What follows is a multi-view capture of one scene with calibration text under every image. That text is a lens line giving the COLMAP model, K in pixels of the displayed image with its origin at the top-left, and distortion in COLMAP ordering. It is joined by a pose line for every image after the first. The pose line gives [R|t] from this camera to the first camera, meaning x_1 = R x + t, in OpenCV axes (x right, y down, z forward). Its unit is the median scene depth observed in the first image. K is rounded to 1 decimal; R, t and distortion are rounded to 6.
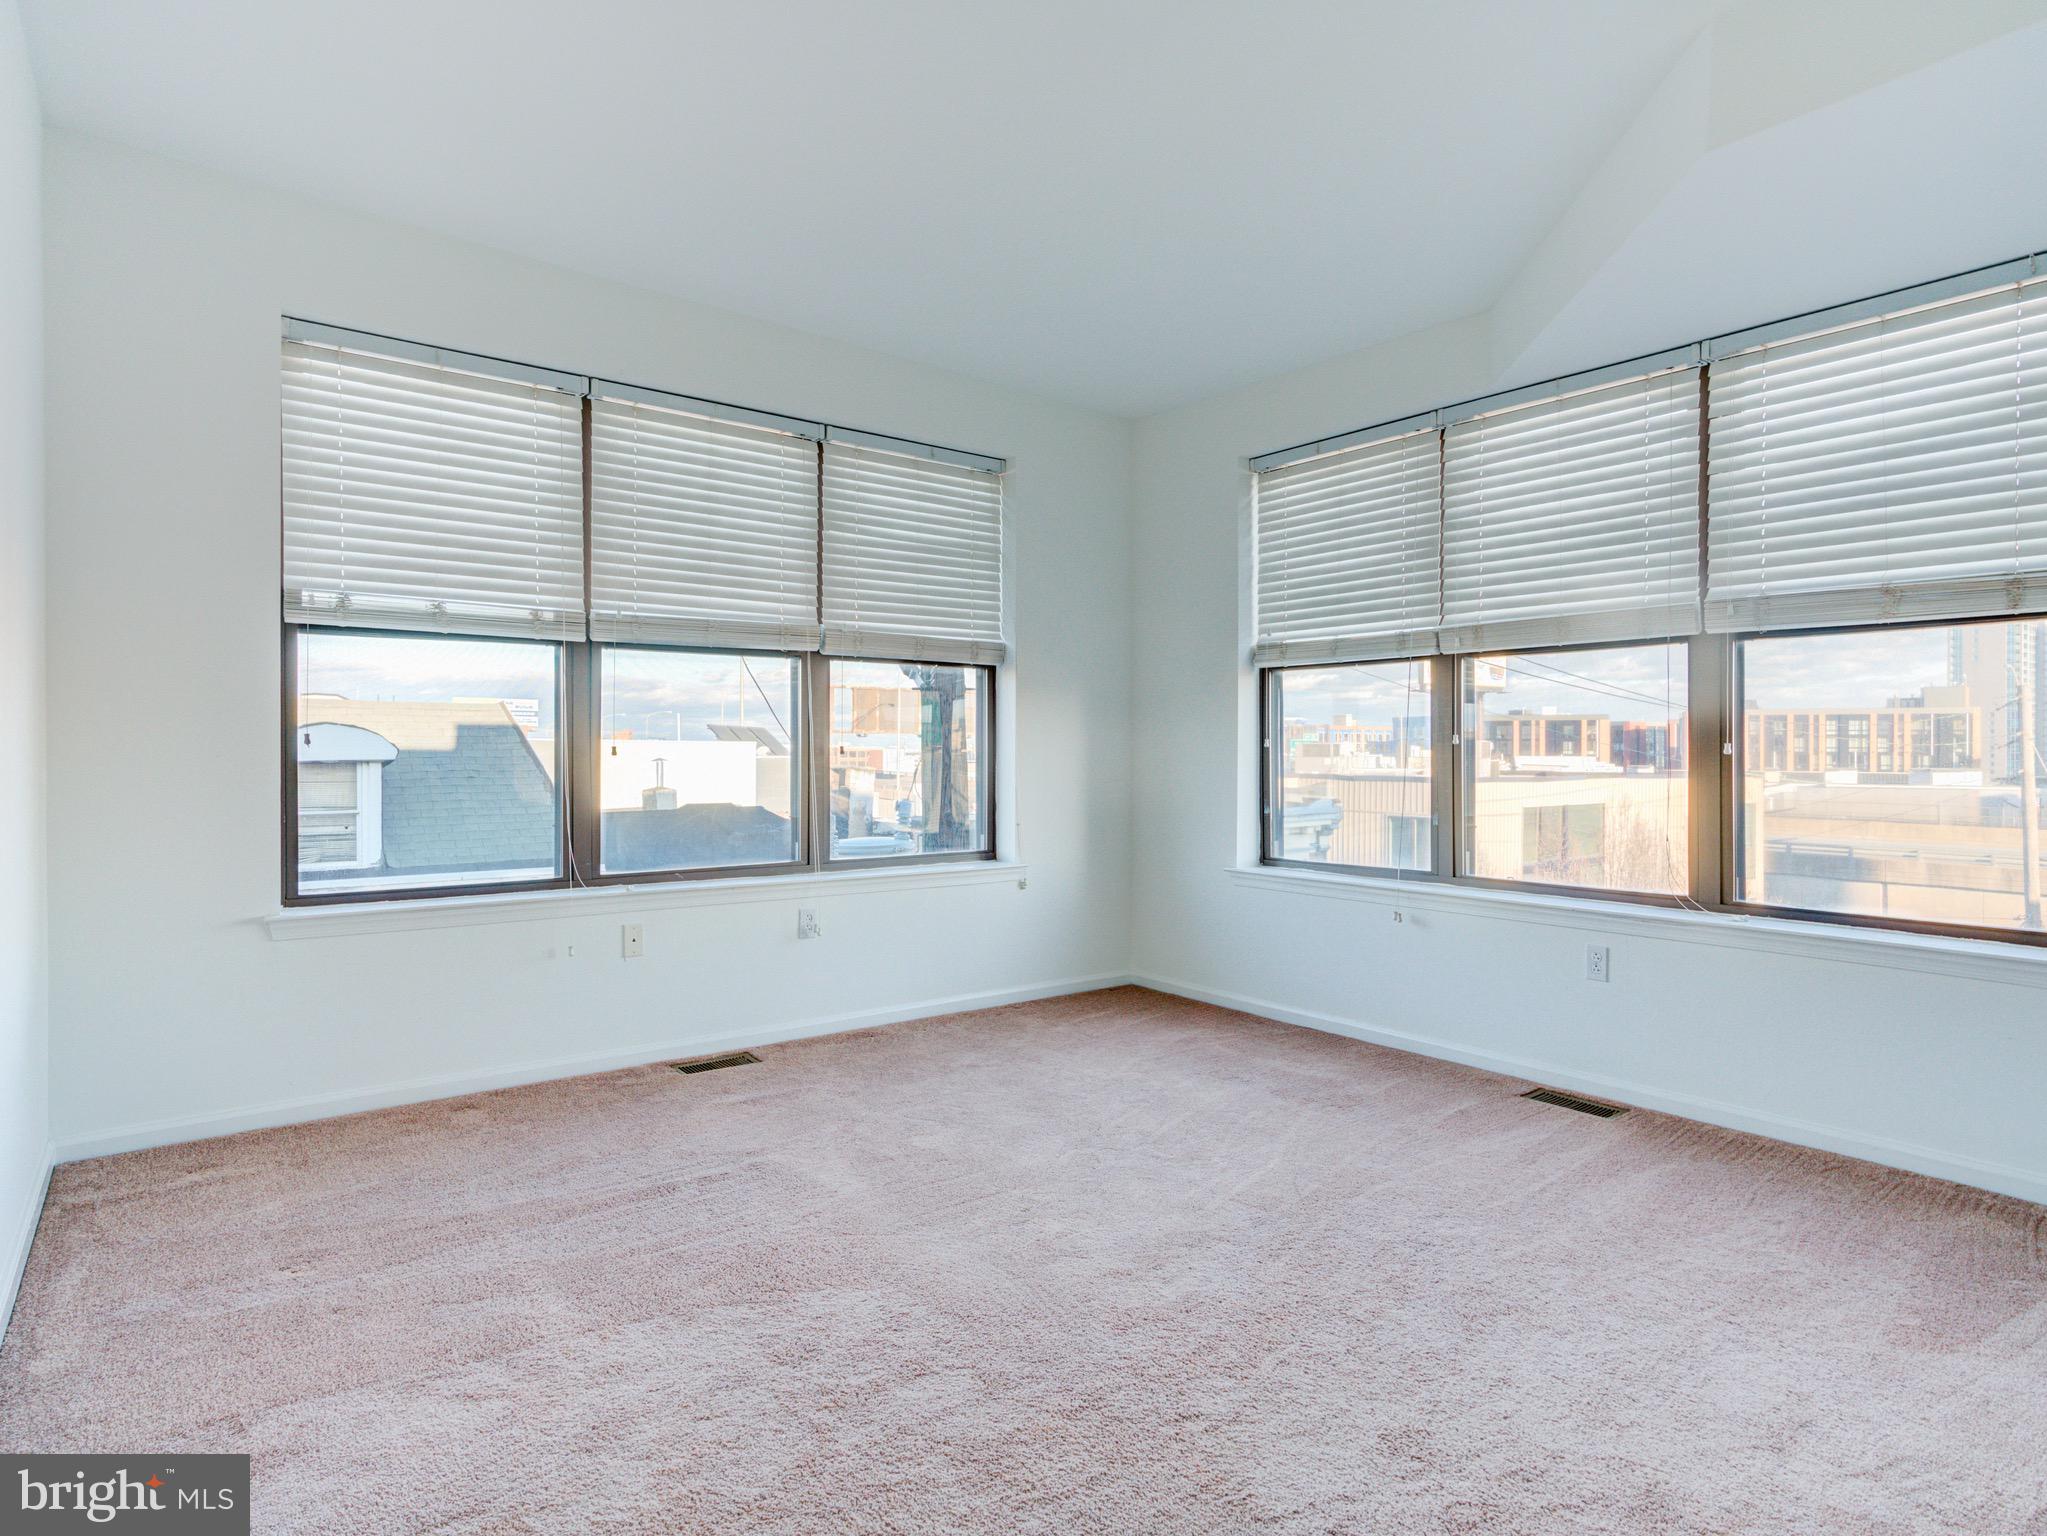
lens RADIAL K [[1169.7, 0, 1023.5], [0, 1169.7, 768.0], [0, 0, 1]] dist [-0.003581, 0.032902]
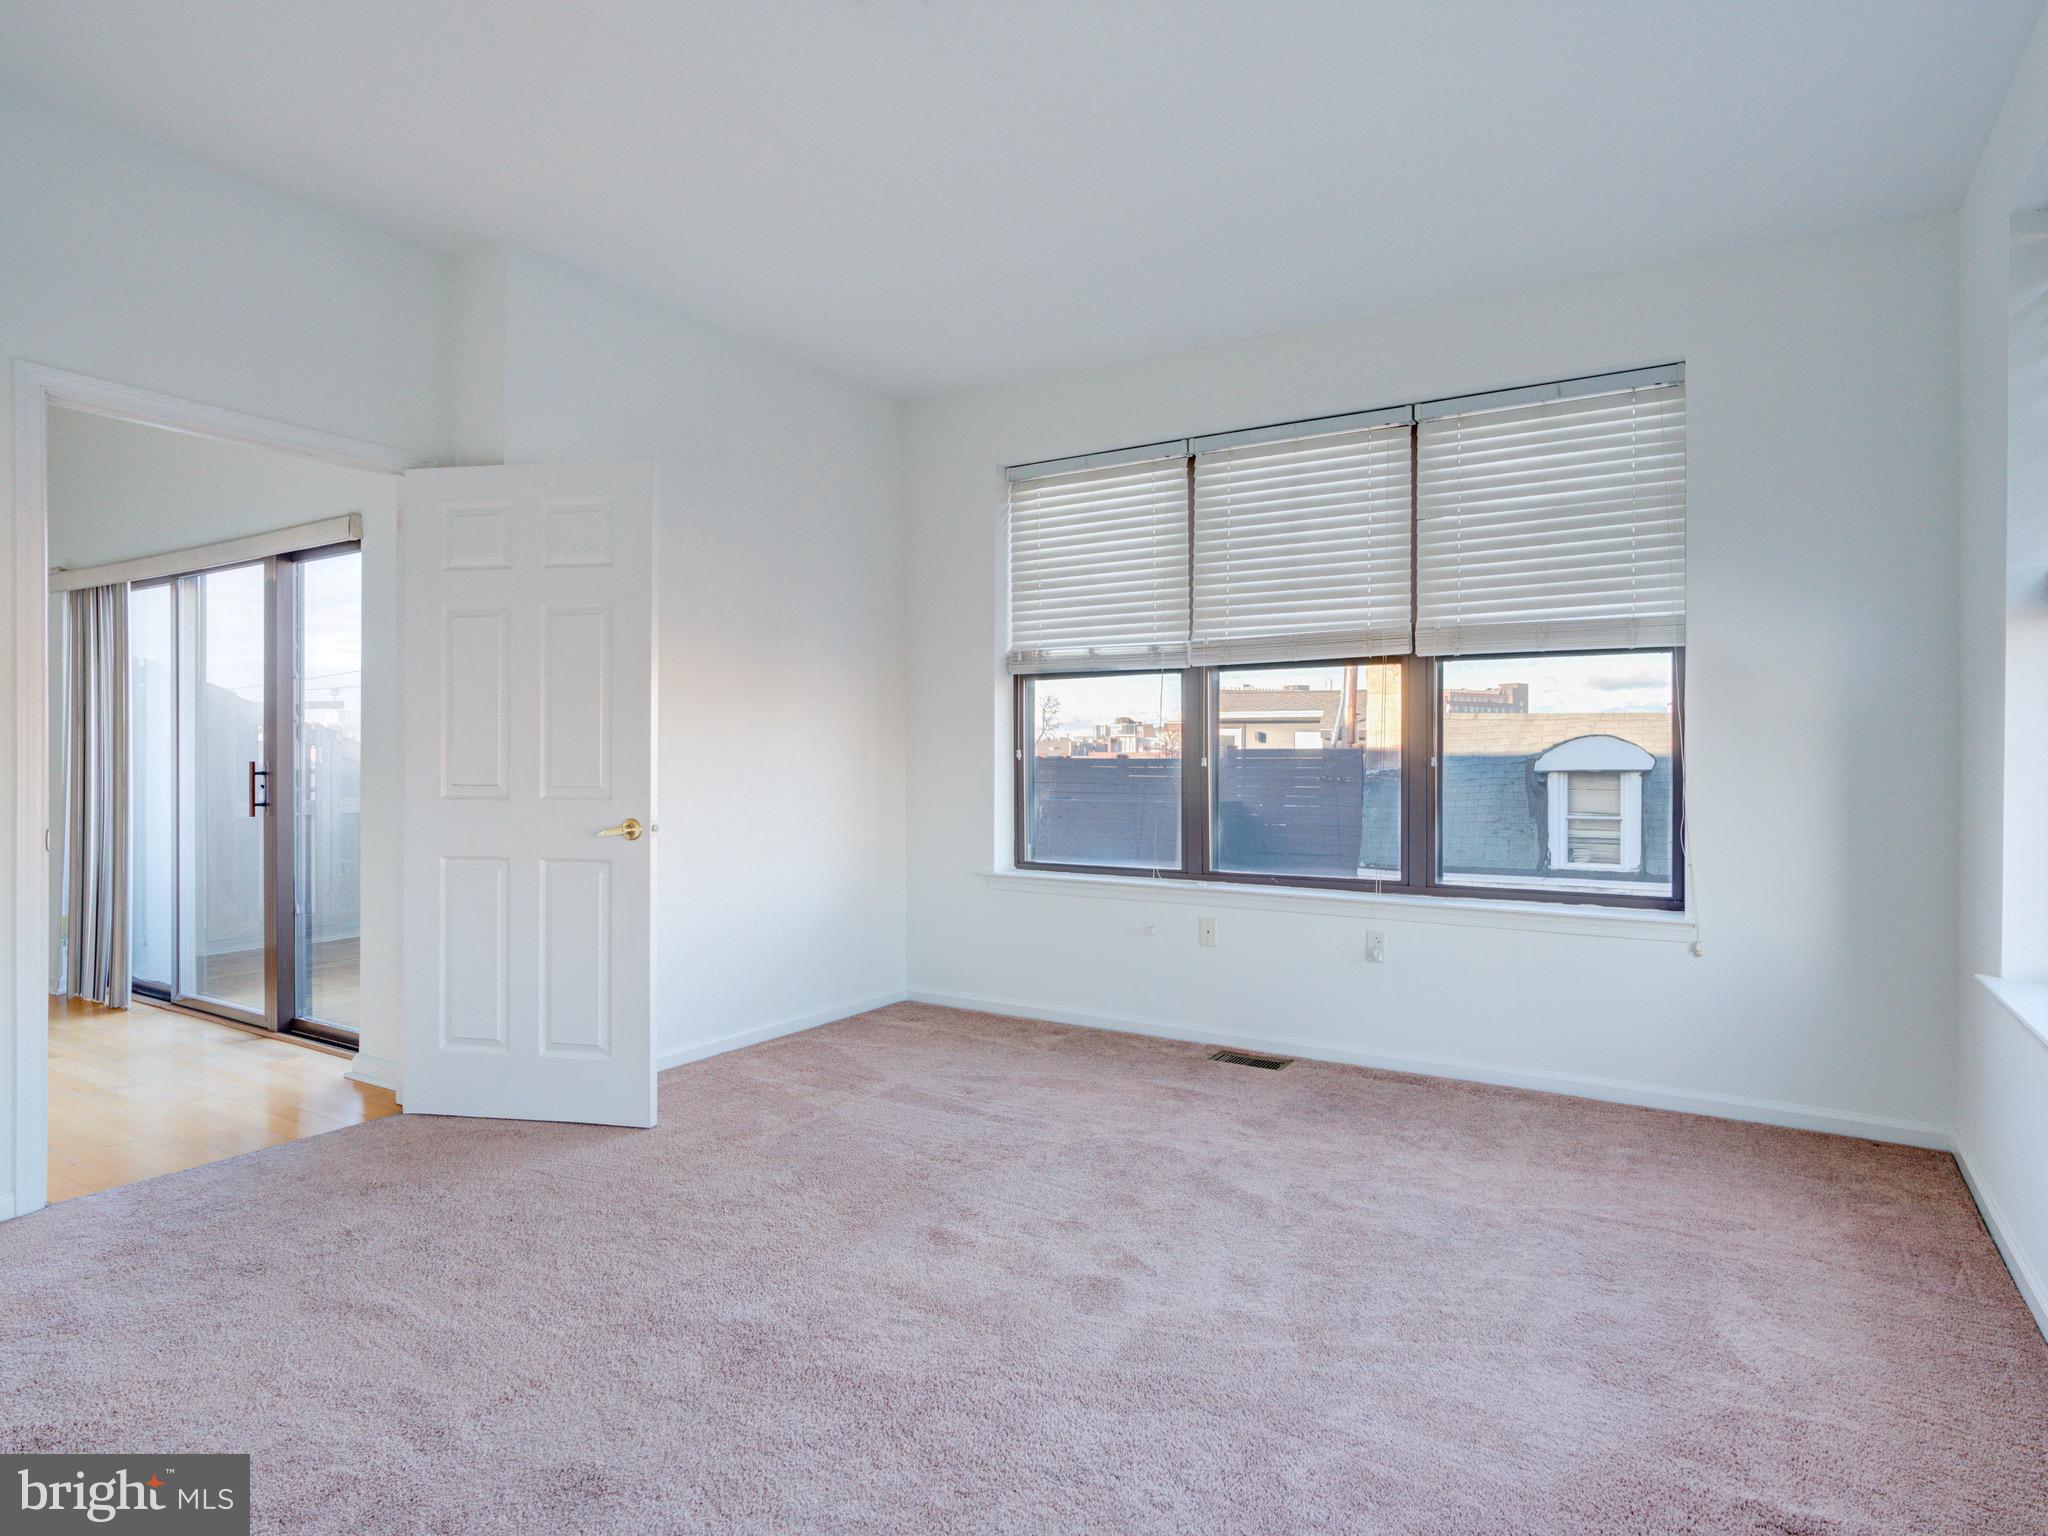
lens RADIAL K [[1101.0, 0, 1024.0], [0, 1101.0, 768.0], [0, 0, 1]] dist [-0.020405, 0.026962]
pose [[0.351816, 0.007221, -0.936041, 0.536491], [-0.015358, 0.999880, 0.001941, -0.007155], [0.935943, 0.013693, 0.351885, 0.422628]]
